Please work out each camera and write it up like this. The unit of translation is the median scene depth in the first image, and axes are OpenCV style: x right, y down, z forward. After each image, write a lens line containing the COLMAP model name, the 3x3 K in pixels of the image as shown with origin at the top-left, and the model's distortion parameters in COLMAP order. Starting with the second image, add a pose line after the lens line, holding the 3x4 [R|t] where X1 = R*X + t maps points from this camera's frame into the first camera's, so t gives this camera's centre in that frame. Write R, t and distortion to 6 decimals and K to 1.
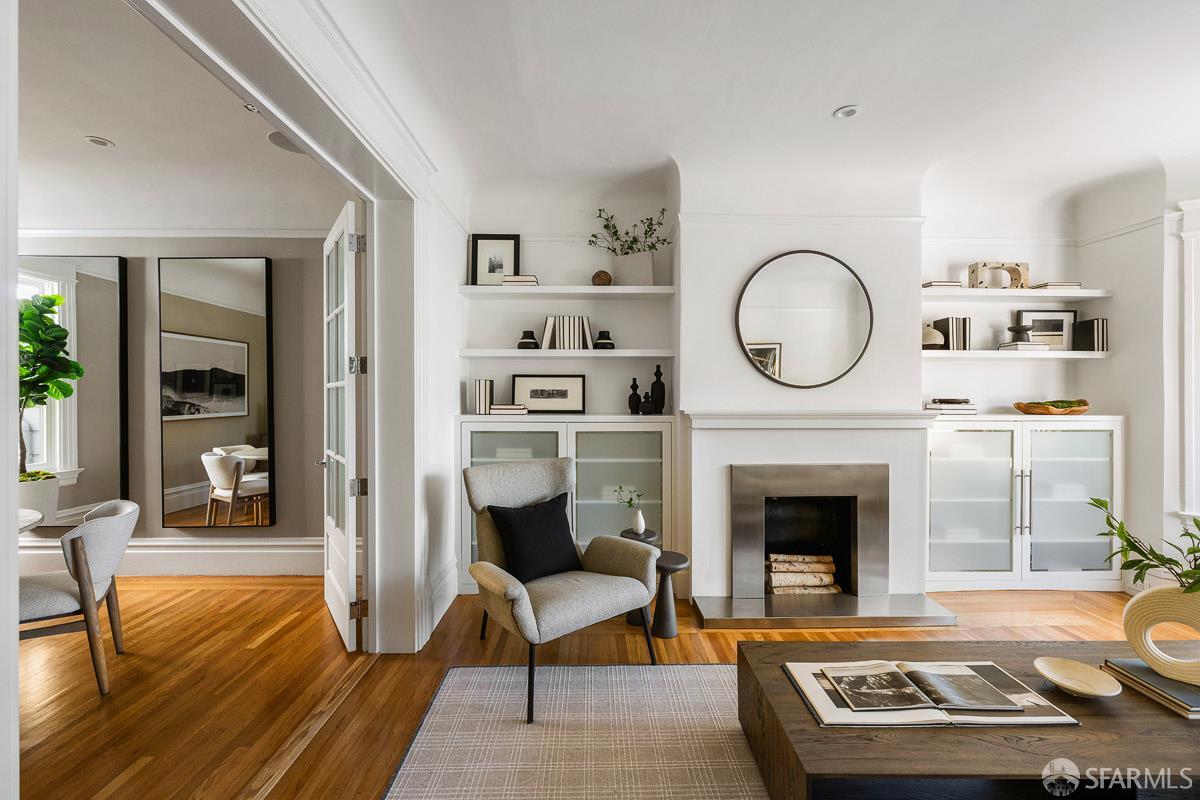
lens RADIAL K [[519.7, 0, 600.8], [0, 519.7, 400.2], [0, 0, 1]] dist [-0.000040, 0.000091]
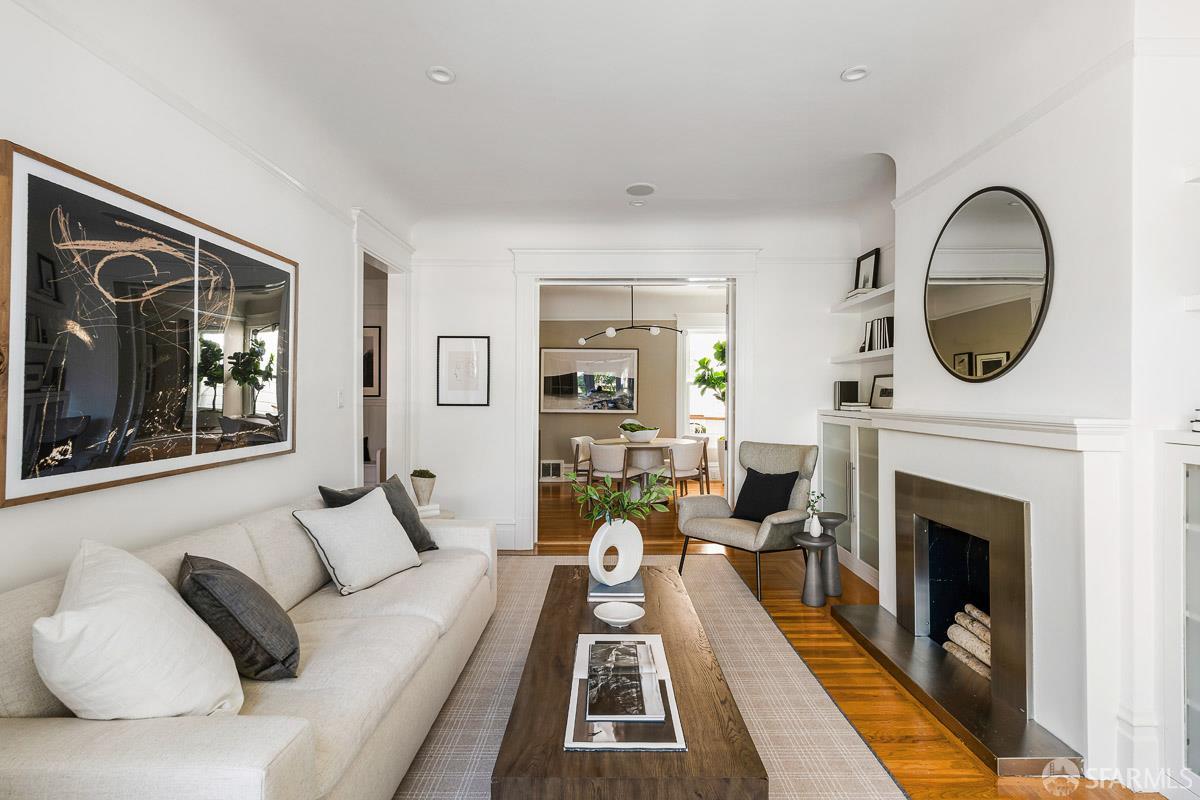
lens RADIAL K [[585.4, 0, 607.5], [0, 585.4, 397.7], [0, 0, 1]] dist [-0.003185, -0.000090]
pose [[0.002662, -0.001644, -0.999995, 0.776522], [-0.015031, 0.999886, -0.001684, 0.010313], [0.999883, 0.015035, 0.002637, 0.433792]]
